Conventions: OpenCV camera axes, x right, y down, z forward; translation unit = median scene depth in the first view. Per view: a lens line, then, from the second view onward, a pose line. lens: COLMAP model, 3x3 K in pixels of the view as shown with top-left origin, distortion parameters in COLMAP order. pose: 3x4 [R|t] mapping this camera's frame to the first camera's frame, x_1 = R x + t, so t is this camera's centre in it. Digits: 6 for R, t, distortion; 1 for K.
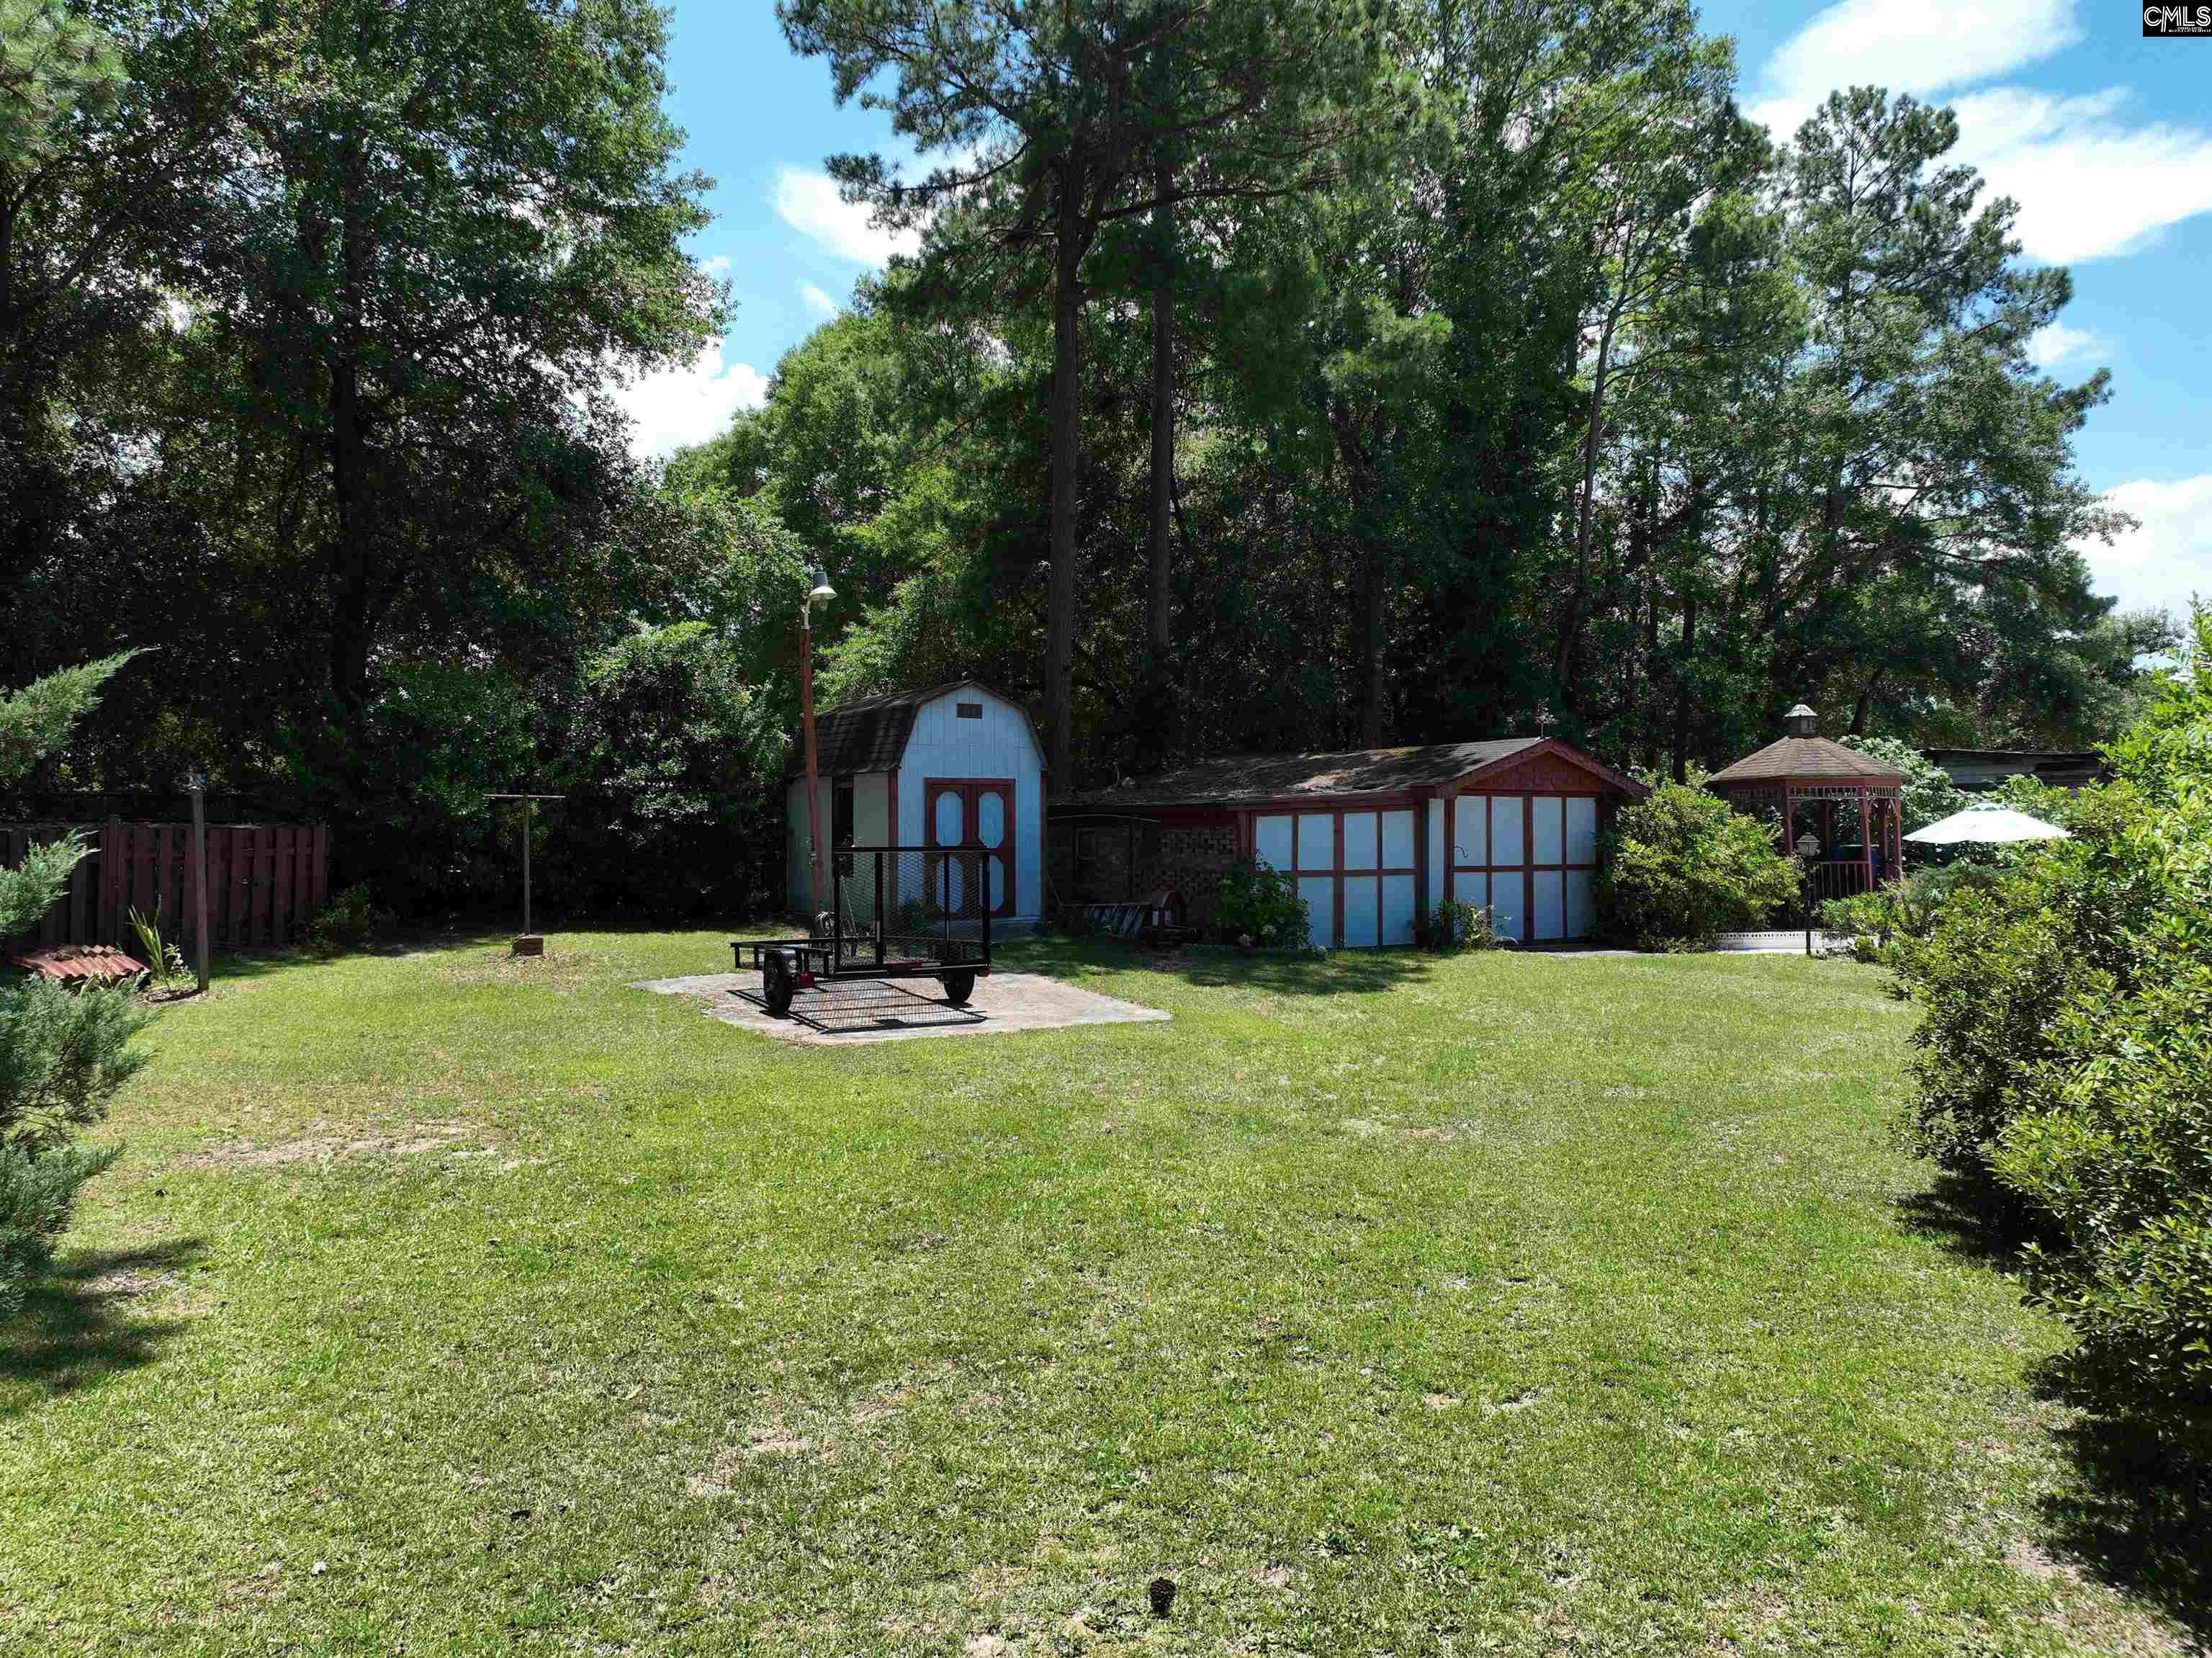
lens RADIAL K [[1557.0, 0, 1106.5], [0, 1557.0, 825.6], [0, 0, 1]] dist [-0.003398, 0.019058]
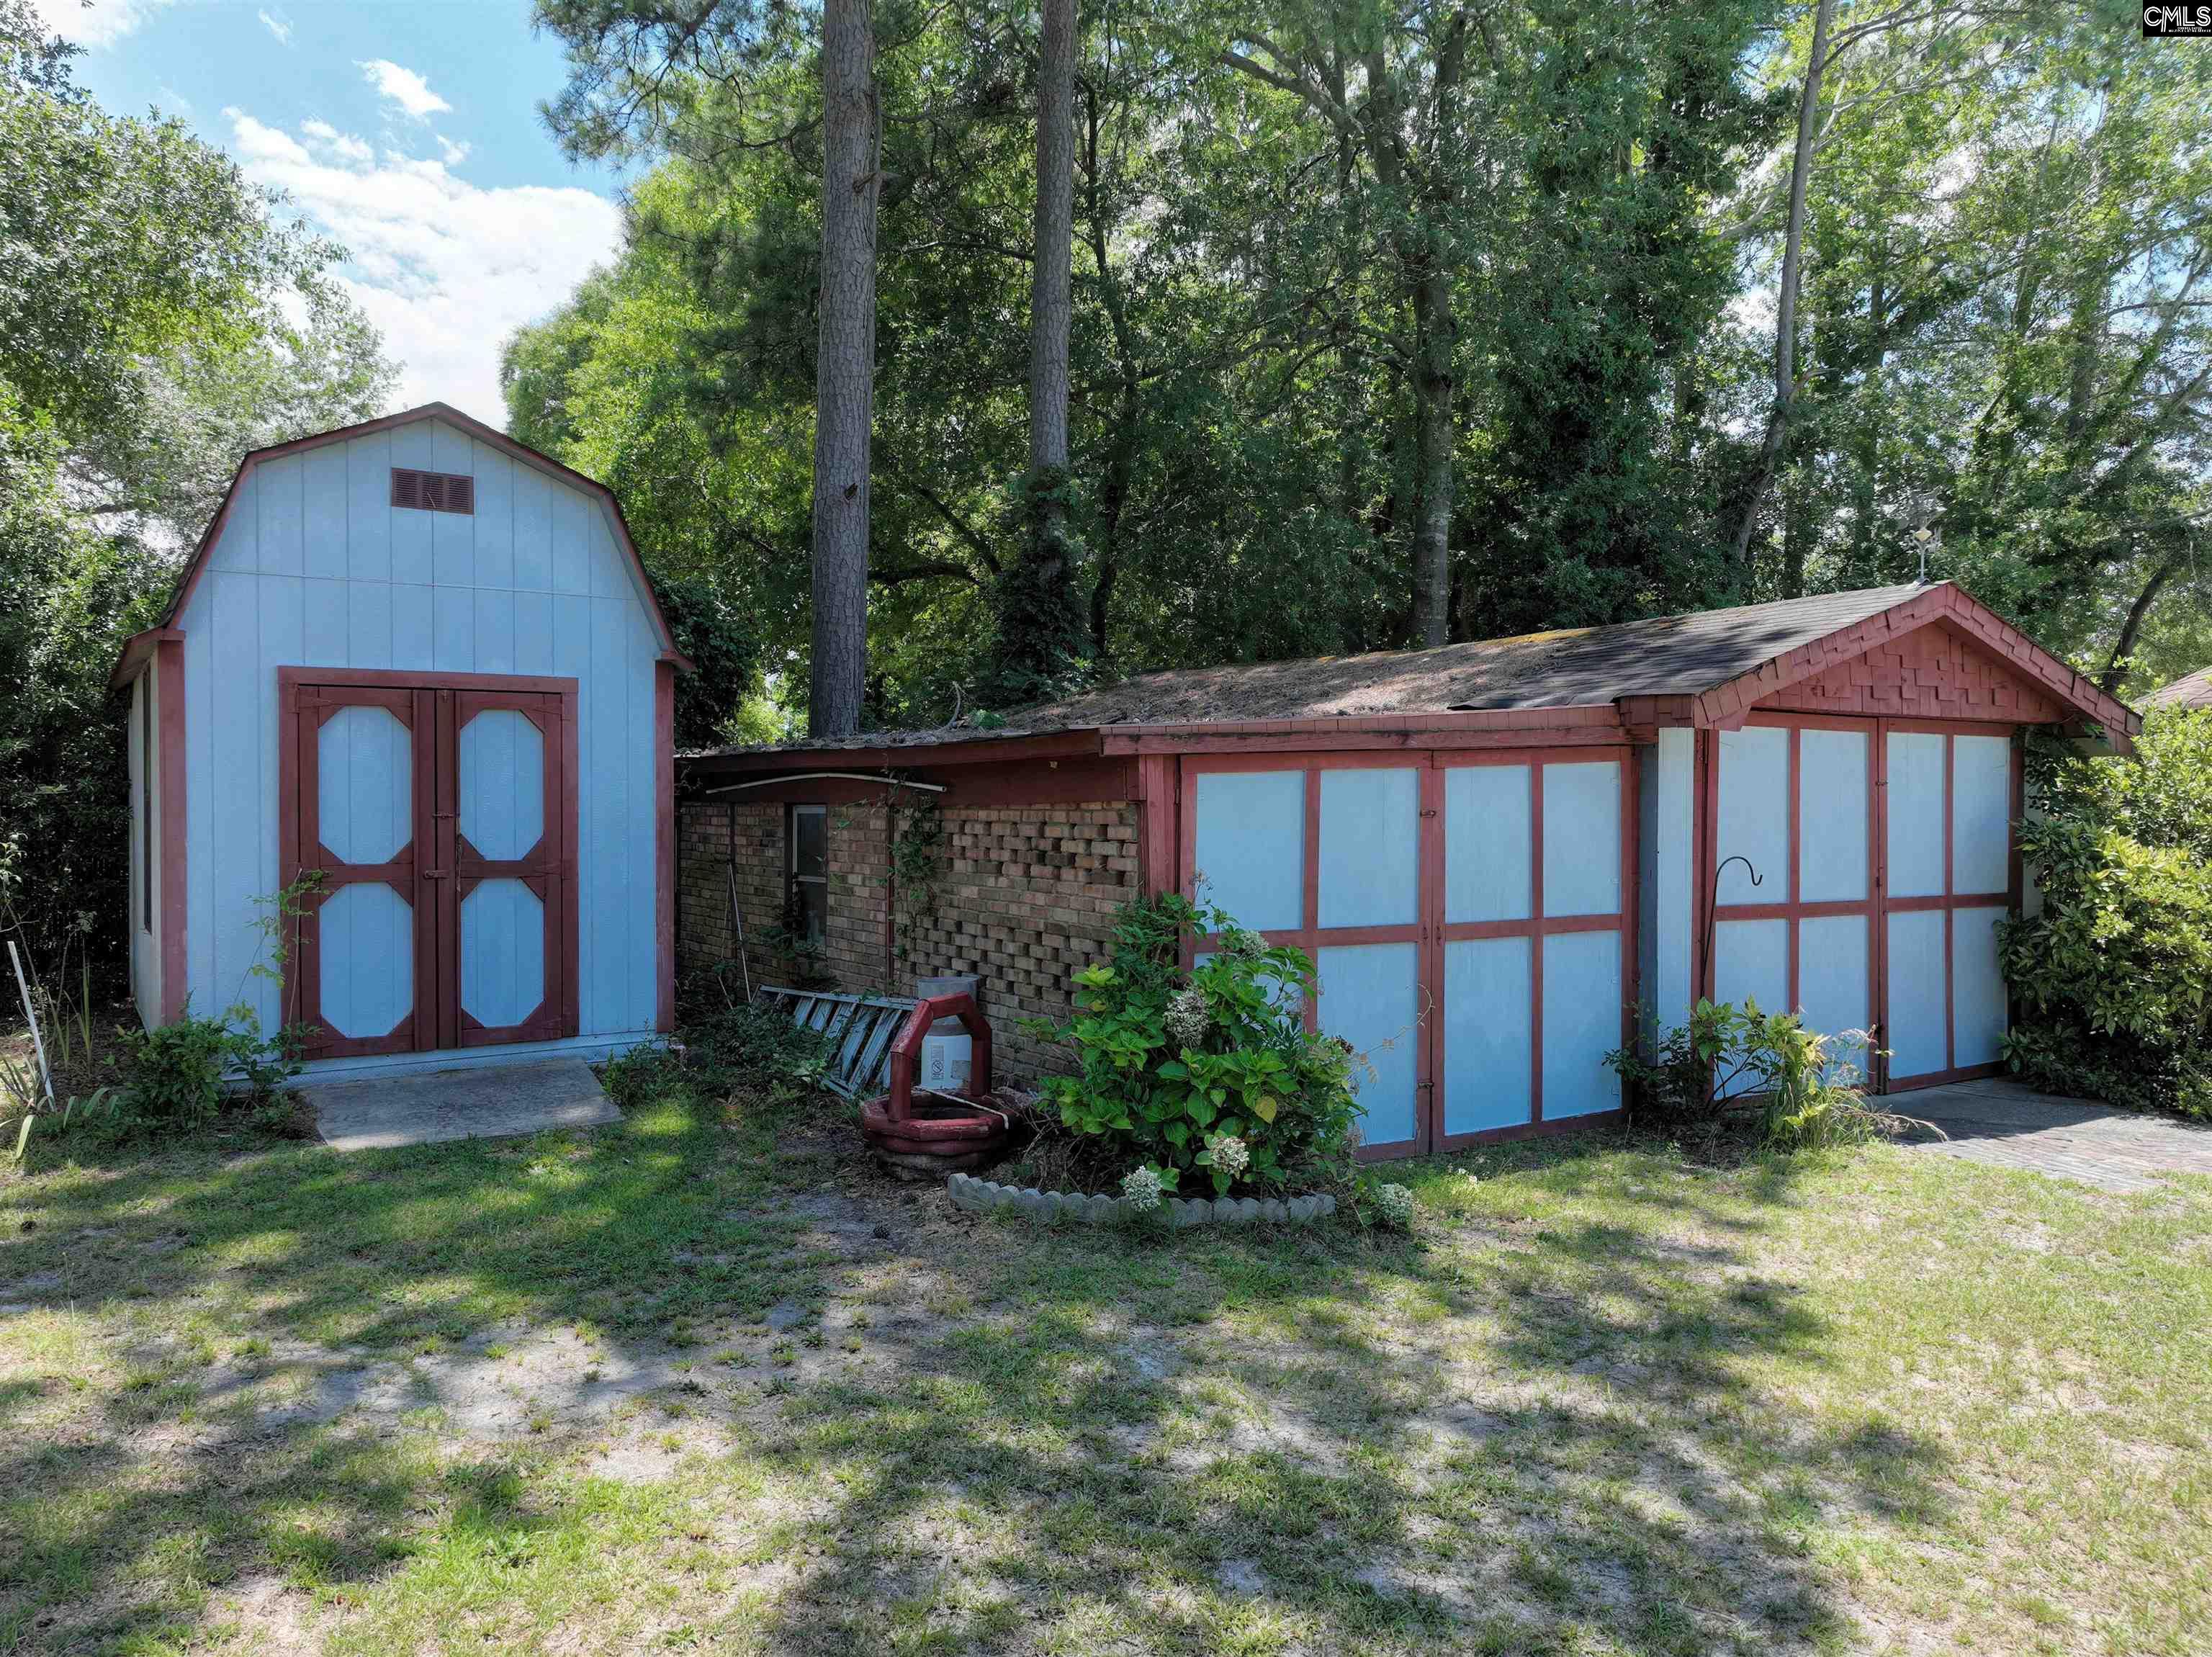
lens RADIAL K [[1556.9, 0, 1104.4], [0, 1556.9, 830.4], [0, 0, 1]] dist [-0.003398, 0.019058]
pose [[0.999989, -0.000001, -0.004691, 0.073423], [0.000058, 0.999925, 0.012269, 0.002539], [0.004691, -0.012270, 0.999914, 0.622413]]
